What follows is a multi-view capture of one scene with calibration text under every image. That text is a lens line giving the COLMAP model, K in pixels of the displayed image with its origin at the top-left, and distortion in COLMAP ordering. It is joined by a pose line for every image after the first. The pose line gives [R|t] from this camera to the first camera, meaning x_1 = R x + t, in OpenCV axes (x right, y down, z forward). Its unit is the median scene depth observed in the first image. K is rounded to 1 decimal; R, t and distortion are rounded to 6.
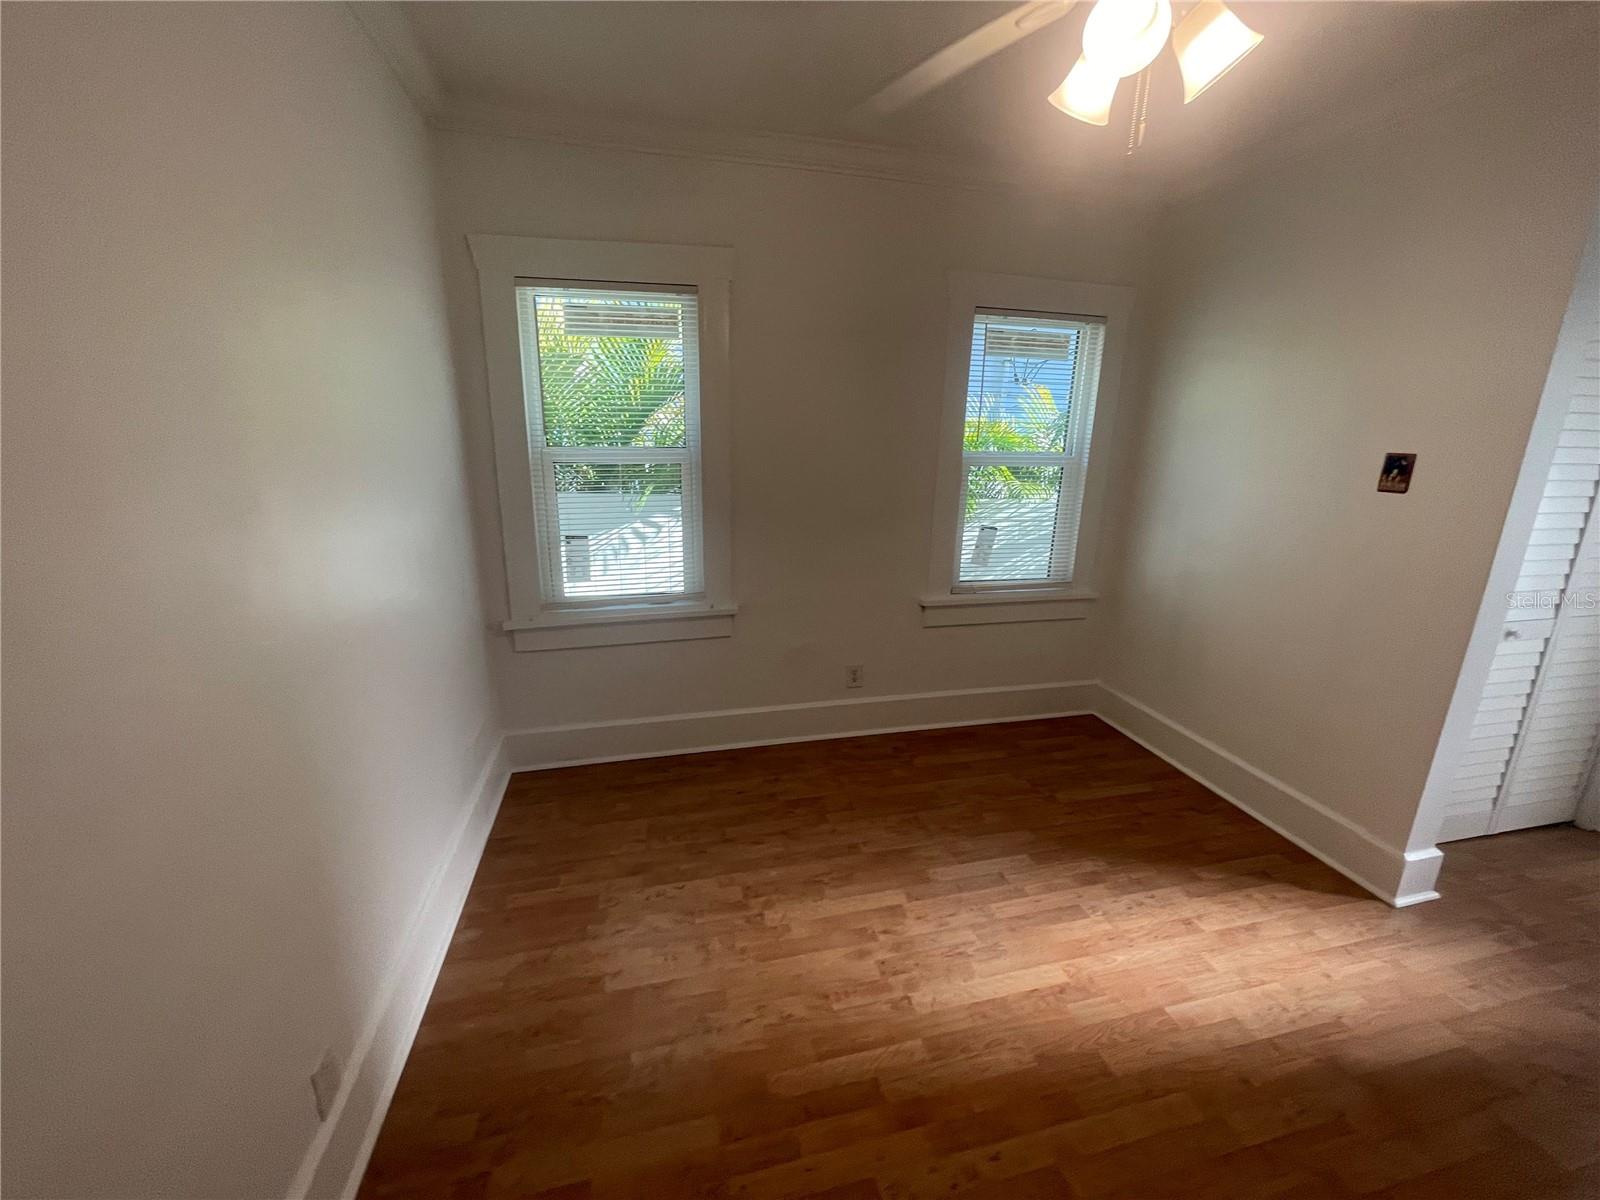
lens RADIAL K [[645.2, 0, 802.0], [0, 645.2, 602.1], [0, 0, 1]] dist [-0.001527, 0.002354]
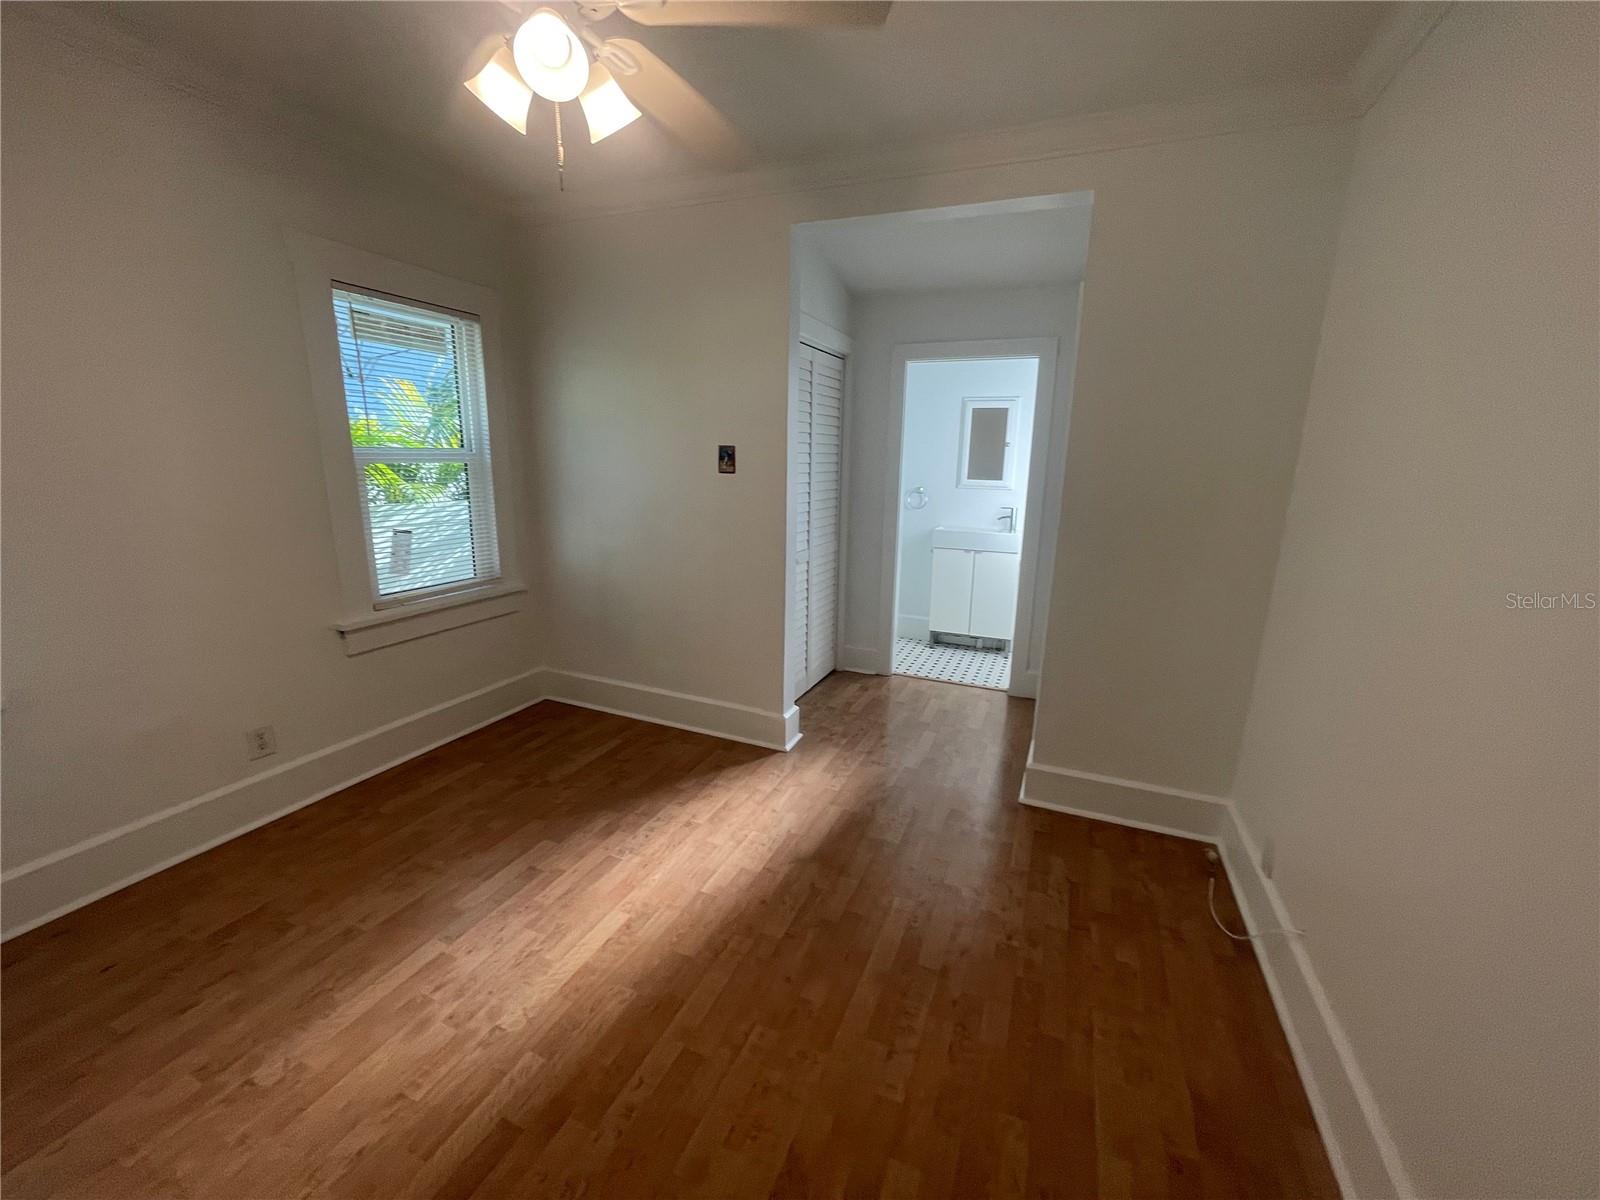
lens RADIAL K [[645.2, 0, 797.9], [0, 645.2, 601.1], [0, 0, 1]] dist [-0.001527, 0.002354]
pose [[0.607692, -0.185511, 0.772202, -0.138068], [0.191693, 0.977849, 0.084061, 0.015745], [-0.770691, 0.096942, 0.629792, 0.019380]]
